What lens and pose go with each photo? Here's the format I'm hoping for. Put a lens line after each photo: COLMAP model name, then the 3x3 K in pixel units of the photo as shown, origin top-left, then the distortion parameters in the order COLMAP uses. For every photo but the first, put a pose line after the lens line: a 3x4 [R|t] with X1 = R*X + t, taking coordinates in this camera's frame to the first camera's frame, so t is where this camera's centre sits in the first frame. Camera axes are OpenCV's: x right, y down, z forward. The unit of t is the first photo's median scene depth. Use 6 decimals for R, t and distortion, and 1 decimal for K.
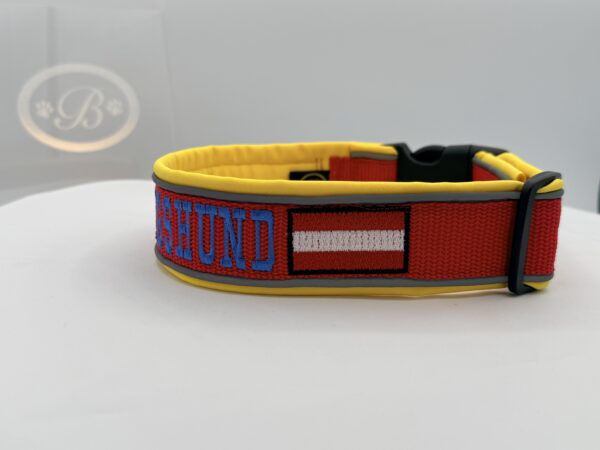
lens RADIAL K [[651.4, 0, 300.0], [0, 651.4, 225.0], [0, 0, 1]] dist [0.134593, -0.000070]
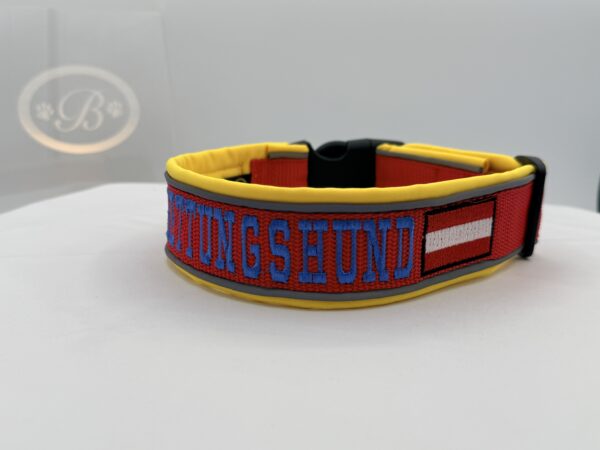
lens RADIAL K [[651.4, 0, 300.0], [0, 651.4, 225.0], [0, 0, 1]] dist [0.134593, -0.000070]
pose [[0.771583, -0.144615, 0.619472, -0.763841], [0.134250, 0.988902, 0.063644, -0.091442], [-0.621801, 0.034057, 0.782434, 0.309233]]
